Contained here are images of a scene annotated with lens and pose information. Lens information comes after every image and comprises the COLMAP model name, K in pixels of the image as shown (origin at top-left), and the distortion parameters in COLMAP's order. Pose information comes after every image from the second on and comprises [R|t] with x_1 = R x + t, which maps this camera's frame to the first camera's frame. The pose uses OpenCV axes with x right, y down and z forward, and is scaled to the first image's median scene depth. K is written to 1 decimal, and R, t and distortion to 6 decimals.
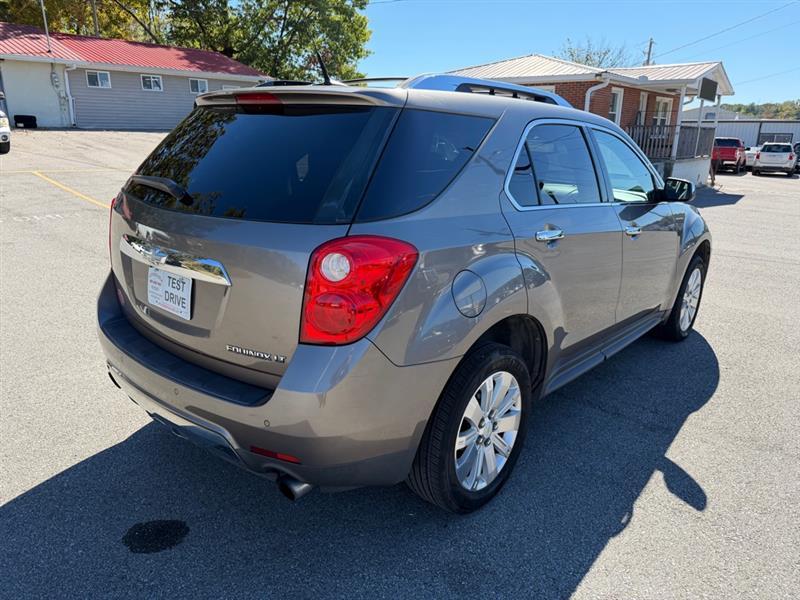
lens RADIAL K [[574.4, 0, 404.0], [0, 574.4, 298.5], [0, 0, 1]] dist [0.000901, -0.010238]
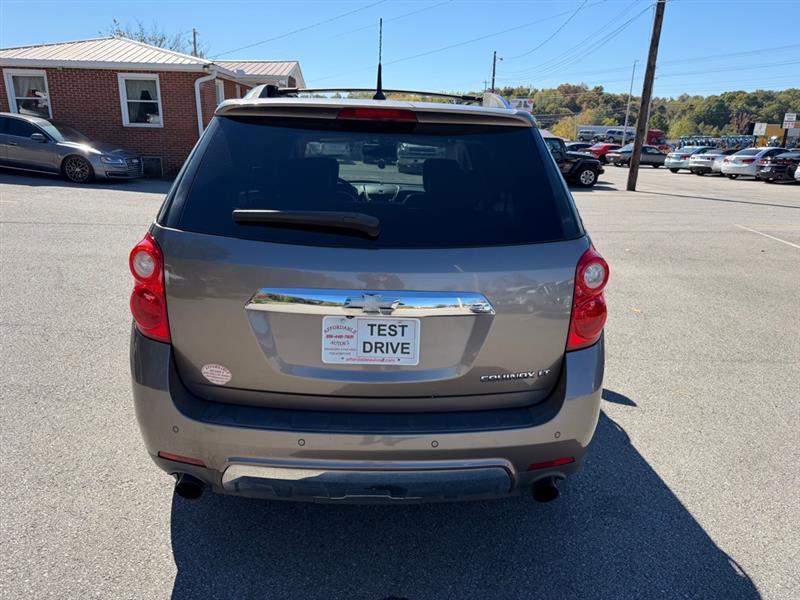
lens RADIAL K [[574.4, 0, 404.0], [0, 574.4, 298.5], [0, 0, 1]] dist [0.000901, -0.010238]
pose [[0.730199, -0.188982, 0.656579, -0.111616], [0.175785, 0.980599, 0.086749, -0.017002], [-0.660235, 0.052073, 0.749252, 0.039588]]
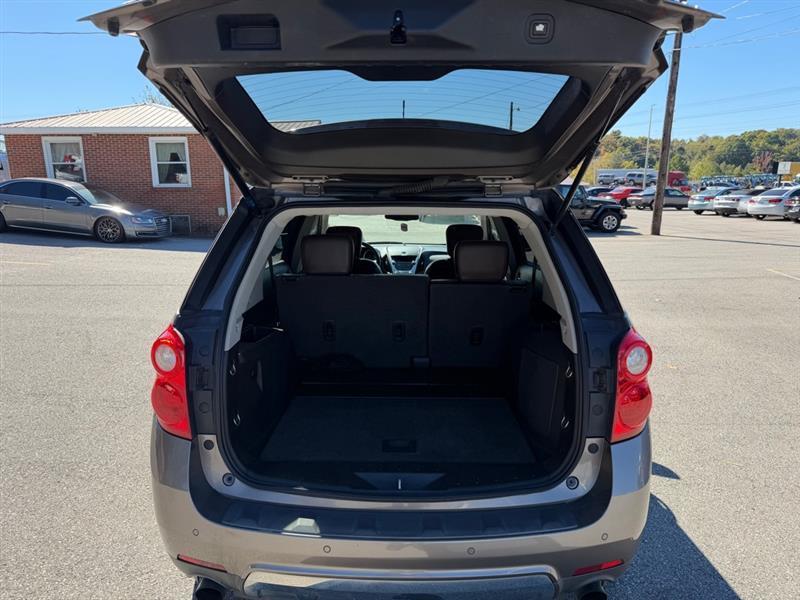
lens RADIAL K [[574.5, 0, 400.0], [0, 574.5, 300.0], [0, 0, 1]] dist [0.001497, -0.009119]
pose [[0.757142, -0.152792, 0.635131, -0.108637], [0.196635, 0.980476, 0.001461, -0.023130], [-0.622954, 0.123782, 0.772403, 0.042392]]
